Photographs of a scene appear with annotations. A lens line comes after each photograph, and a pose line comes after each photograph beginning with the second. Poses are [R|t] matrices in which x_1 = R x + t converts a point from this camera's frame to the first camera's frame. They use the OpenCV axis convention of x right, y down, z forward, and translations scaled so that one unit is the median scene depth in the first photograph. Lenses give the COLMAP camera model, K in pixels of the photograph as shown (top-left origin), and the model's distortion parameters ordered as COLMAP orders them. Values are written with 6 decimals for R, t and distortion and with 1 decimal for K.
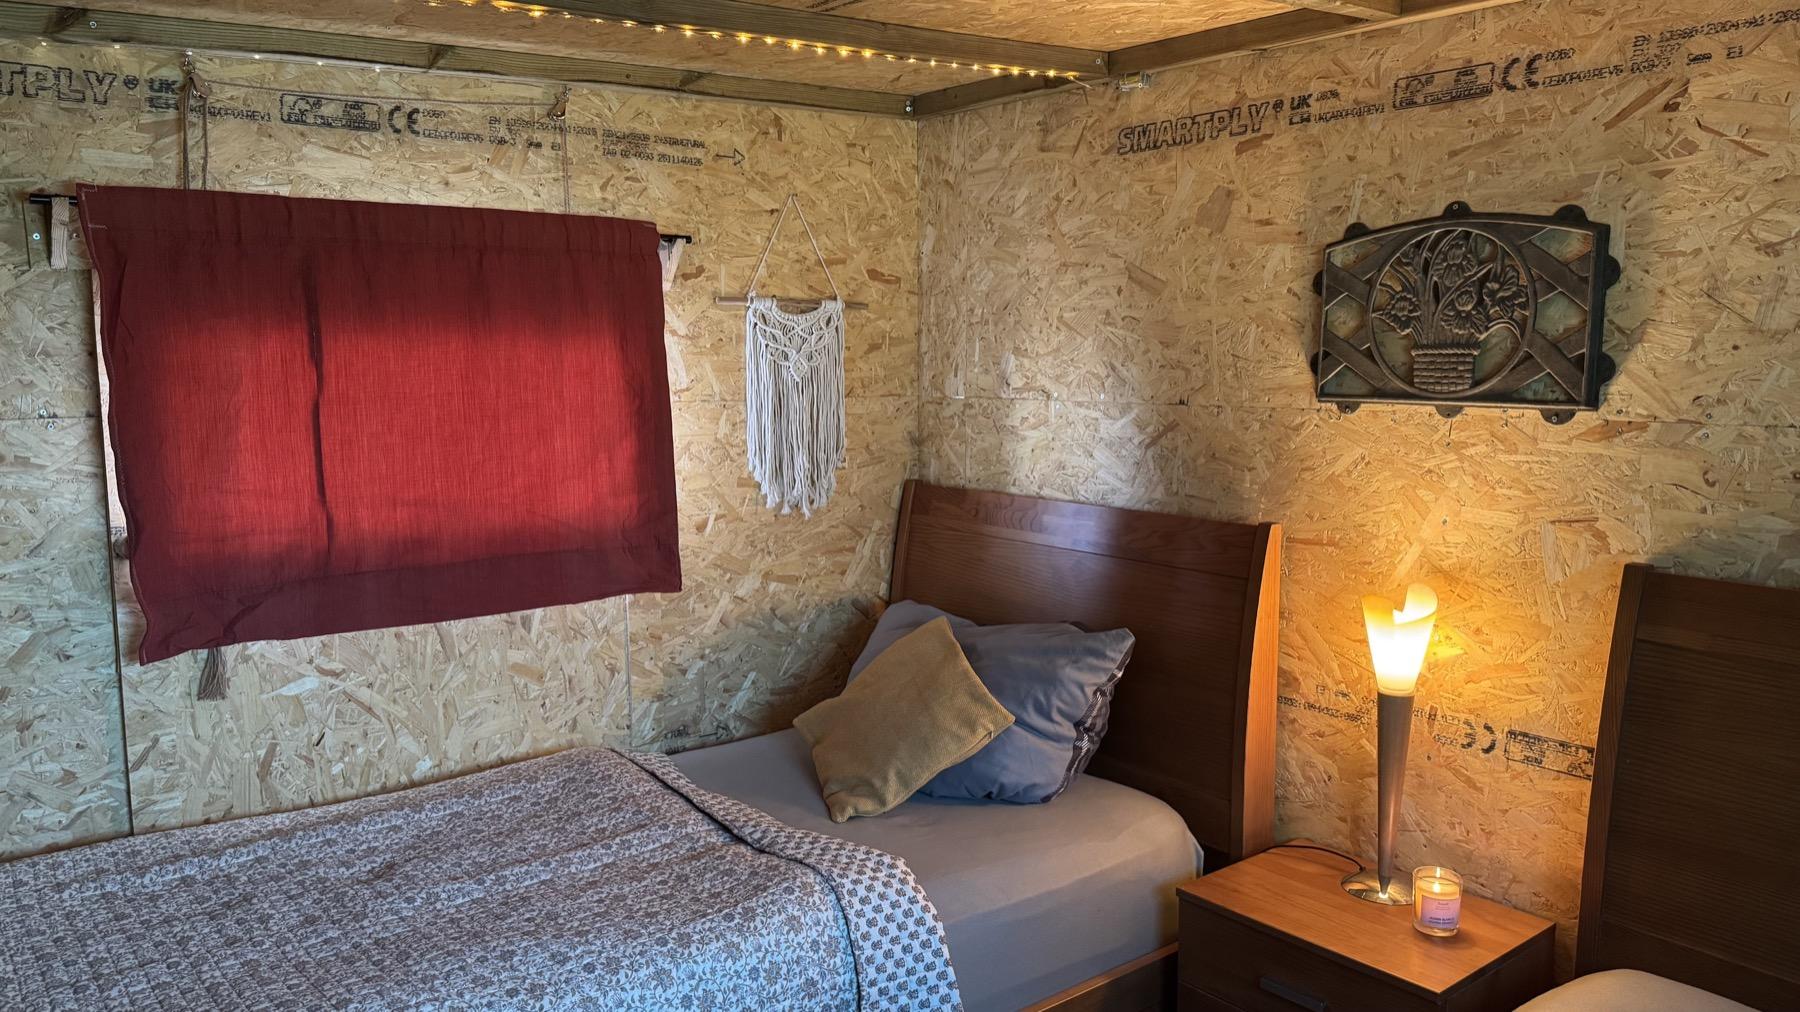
lens RADIAL K [[1254.2, 0, 888.1], [0, 1254.2, 513.5], [0, 0, 1]] dist [0.100754, -0.163287]
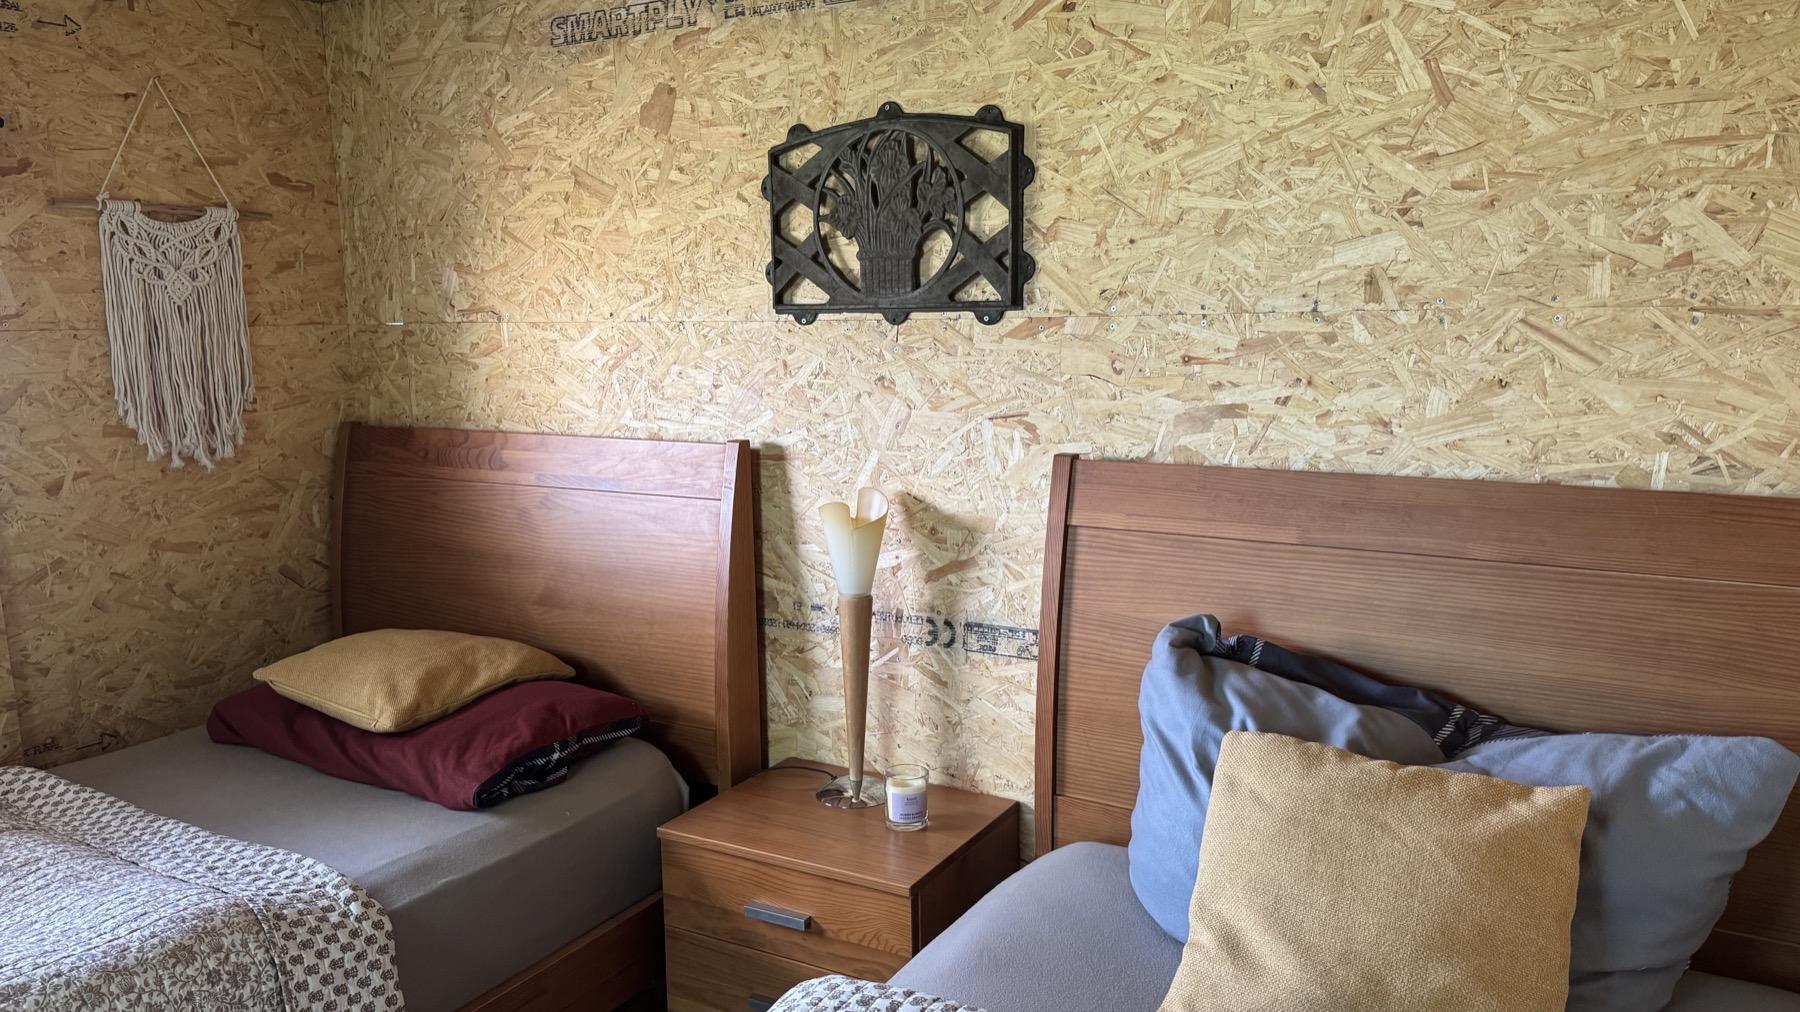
lens RADIAL K [[1254.2, 0, 903.7], [0, 1254.2, 510.1], [0, 0, 1]] dist [0.100754, -0.163287]
pose [[0.926163, -0.070313, 0.370509, 0.051924], [0.061151, 0.997463, 0.036434, 0.028851], [-0.372131, -0.011086, 0.928114, 0.054901]]
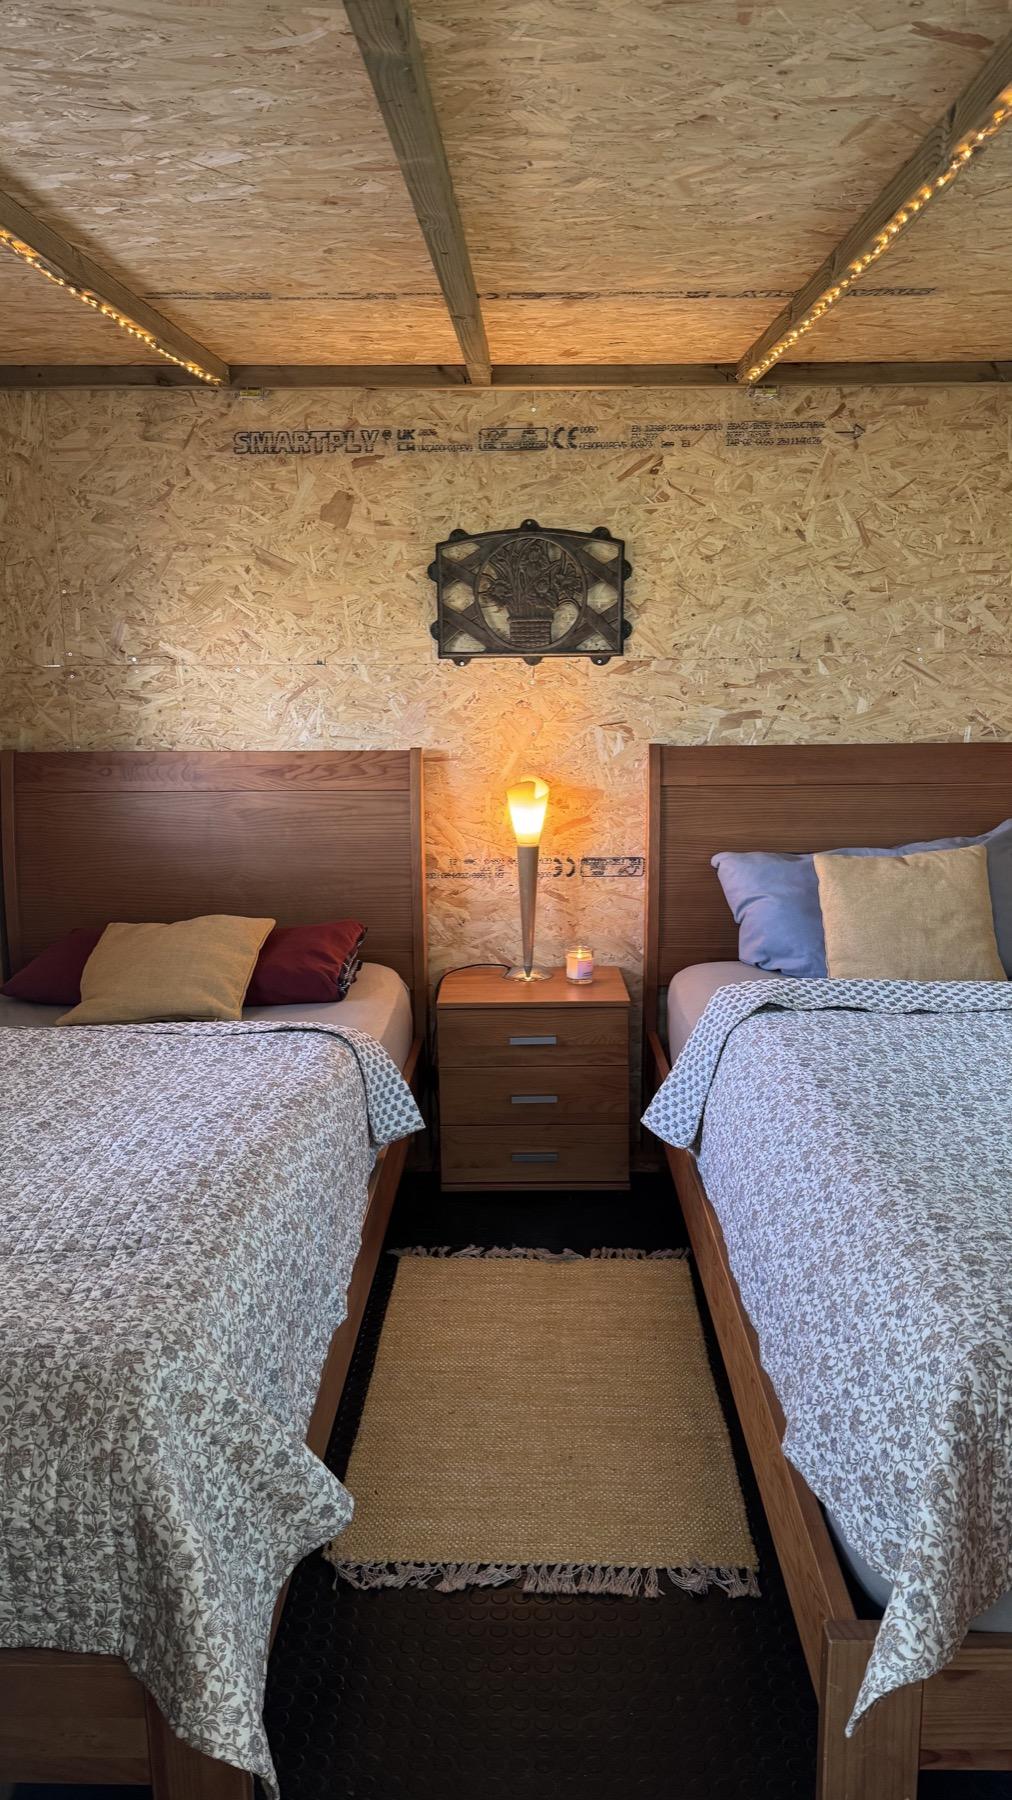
lens RADIAL K [[1254.2, 0, 498.6], [0, 1254.2, 906.6], [0, 0, 1]] dist [0.100754, -0.163287]
pose [[0.638139, -0.151748, 0.754819, -0.600725], [0.109443, 0.988307, 0.106163, 0.037739], [-0.762103, 0.014863, 0.647285, 0.038648]]
